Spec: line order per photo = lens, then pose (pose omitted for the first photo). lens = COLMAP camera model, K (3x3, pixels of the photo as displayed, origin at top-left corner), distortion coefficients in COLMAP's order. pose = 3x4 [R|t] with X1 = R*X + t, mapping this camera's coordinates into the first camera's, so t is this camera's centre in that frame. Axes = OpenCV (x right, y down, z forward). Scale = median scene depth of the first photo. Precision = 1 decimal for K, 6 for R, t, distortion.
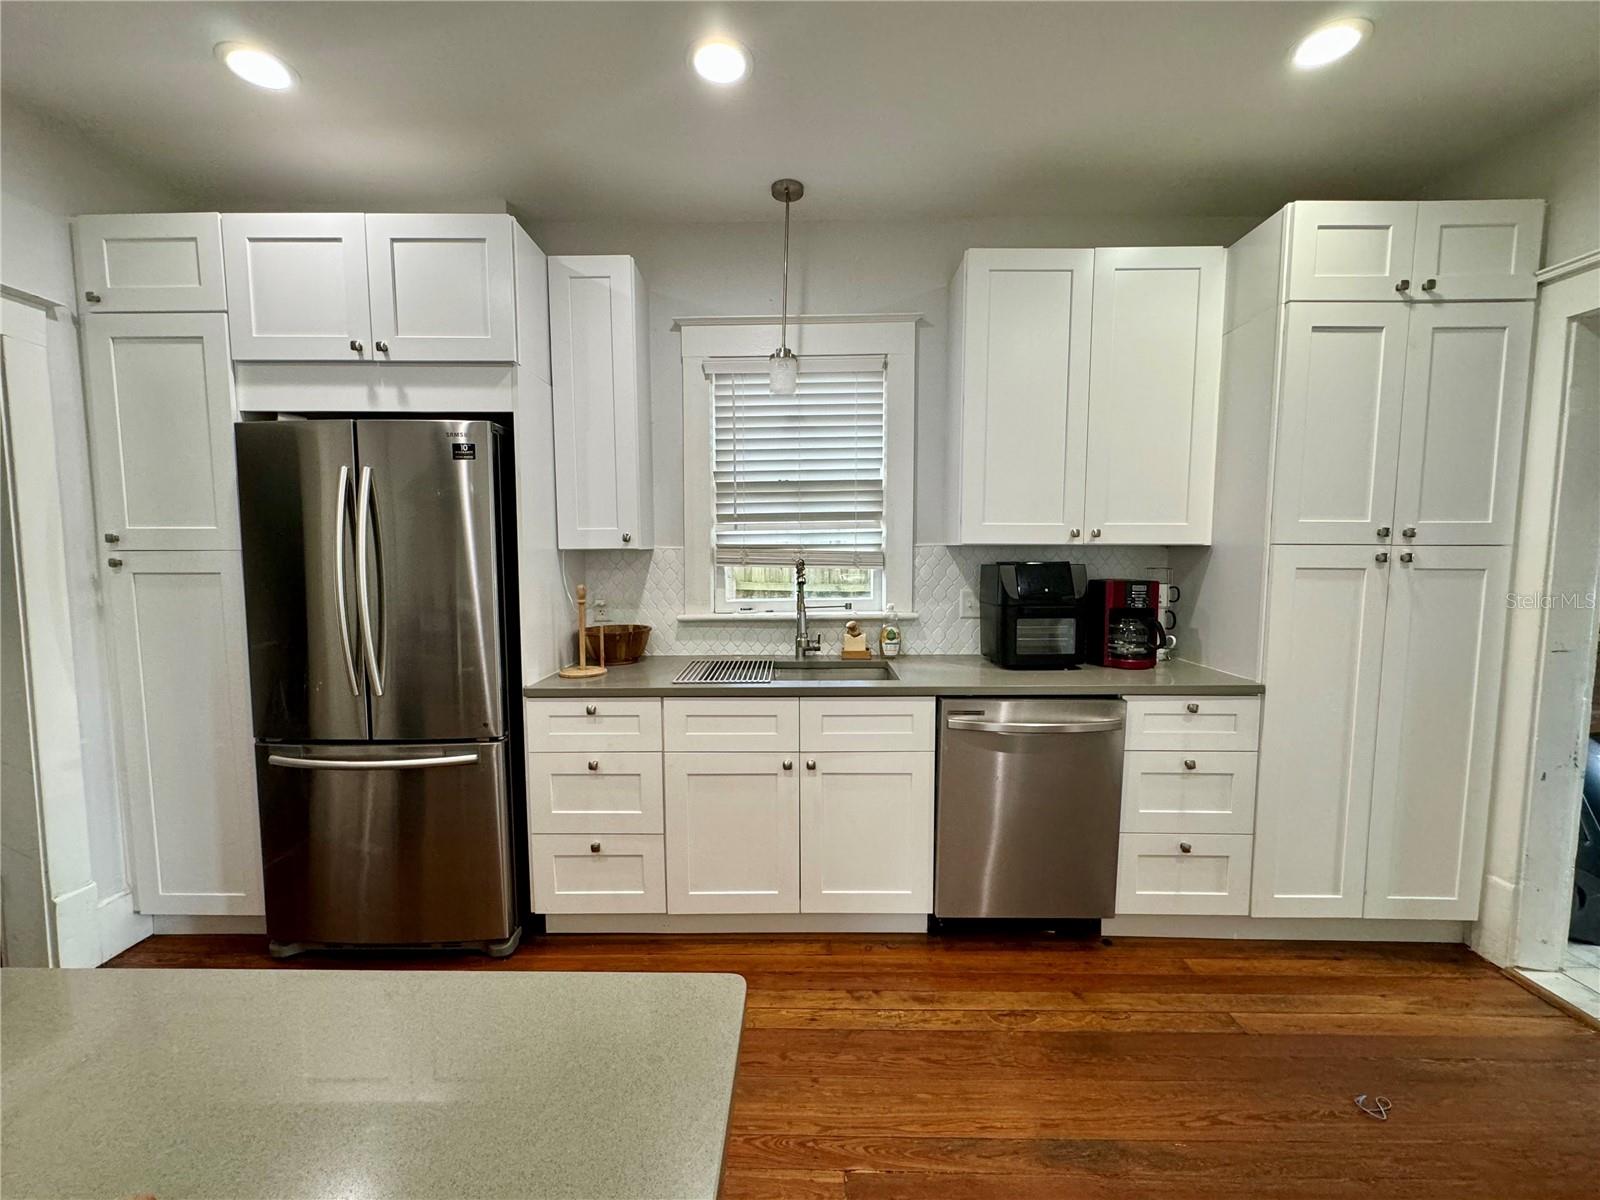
lens RADIAL K [[639.5, 0, 802.0], [0, 639.5, 601.6], [0, 0, 1]] dist [-0.003832, 0.001316]
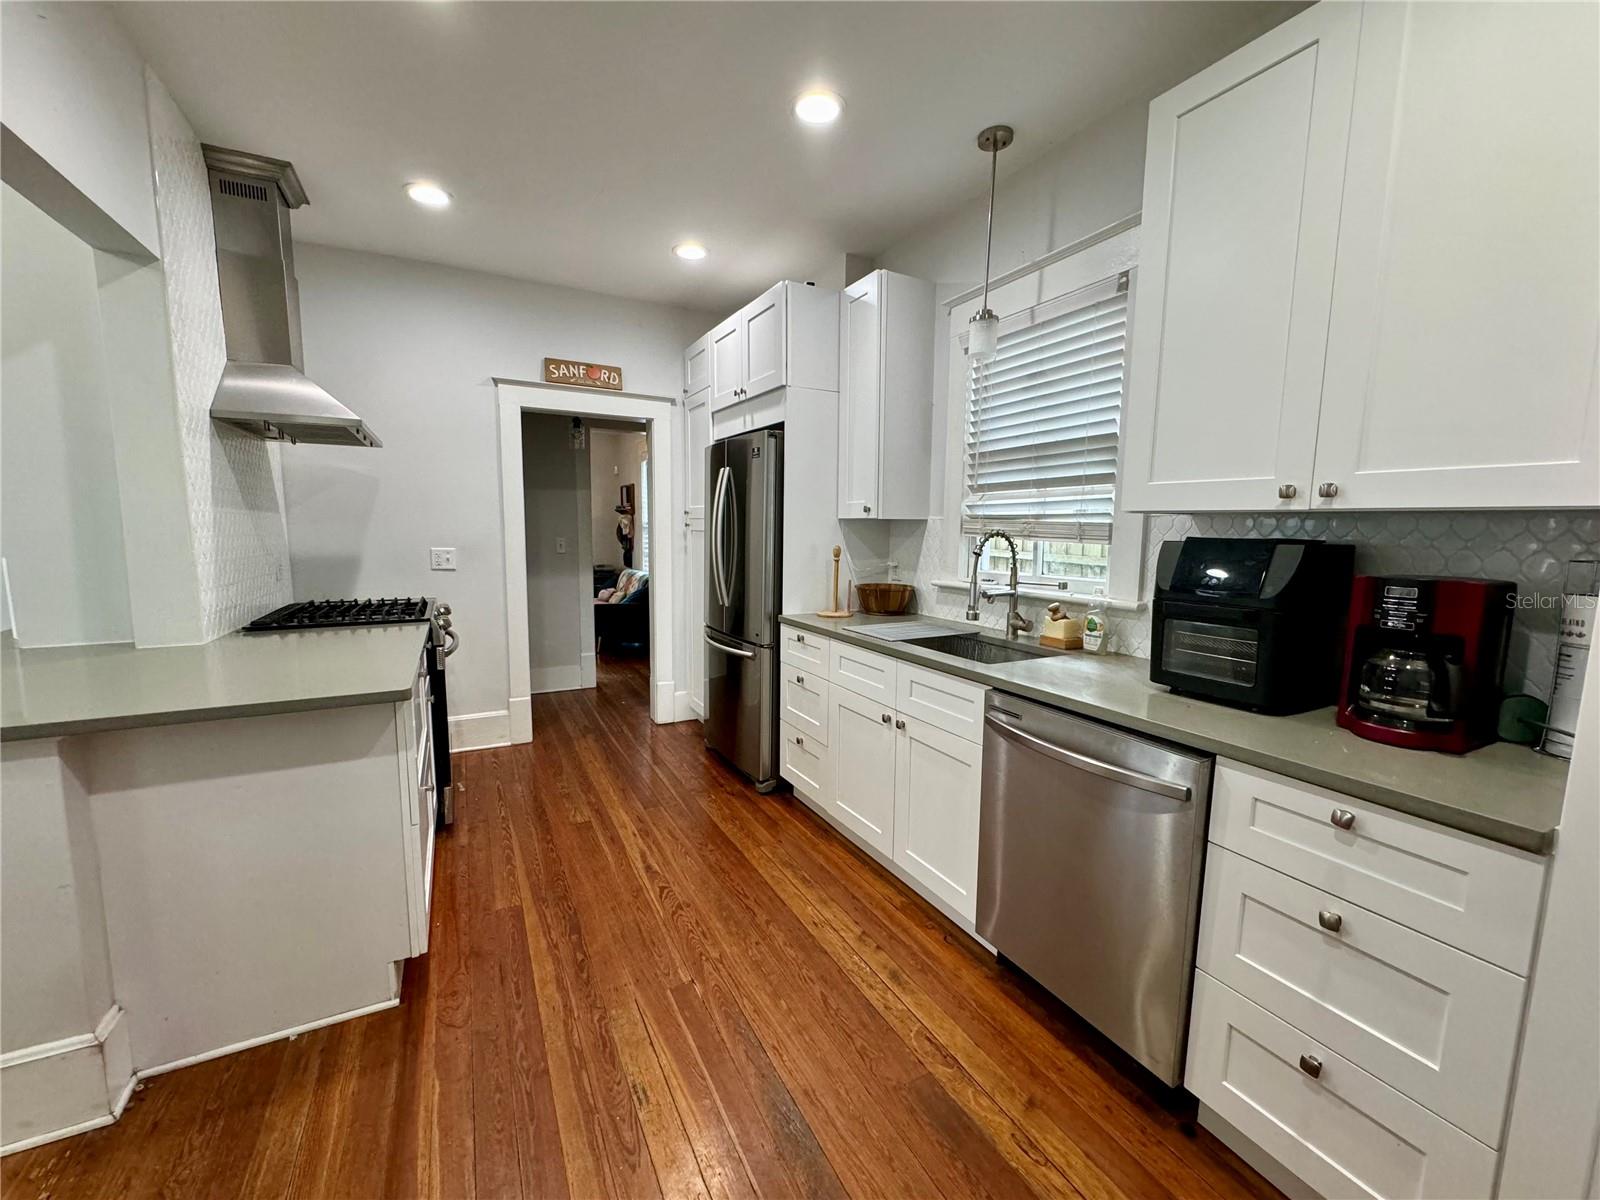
lens RADIAL K [[639.5, 0, 797.6], [0, 639.5, 599.6], [0, 0, 1]] dist [-0.003832, 0.001316]
pose [[0.477837, 0.110393, -0.871485, 0.734241], [-0.082743, 0.993318, 0.080457, -0.015825], [0.874543, 0.033663, 0.483778, 0.303283]]
